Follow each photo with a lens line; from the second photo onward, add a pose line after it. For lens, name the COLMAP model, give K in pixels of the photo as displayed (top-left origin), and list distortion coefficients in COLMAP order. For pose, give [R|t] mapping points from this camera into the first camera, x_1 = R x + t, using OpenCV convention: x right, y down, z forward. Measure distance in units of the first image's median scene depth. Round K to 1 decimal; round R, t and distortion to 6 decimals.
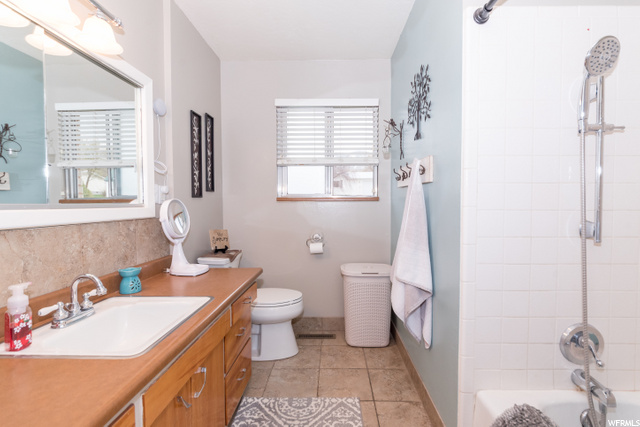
lens RADIAL K [[290.6, 0, 321.2], [0, 290.6, 211.3], [0, 0, 1]] dist [-0.002209, 0.000726]
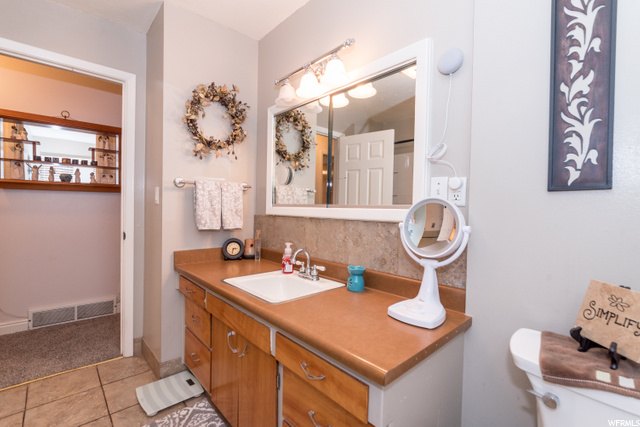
lens RADIAL K [[310.1, 0, 320.7], [0, 310.1, 209.3], [0, 0, 1]] dist [0.000752, -0.000100]
pose [[-0.740451, 0.019562, -0.671826, 0.180582], [-0.014160, 0.998900, 0.044693, -0.058291], [0.671961, 0.042606, -0.739360, 1.739897]]
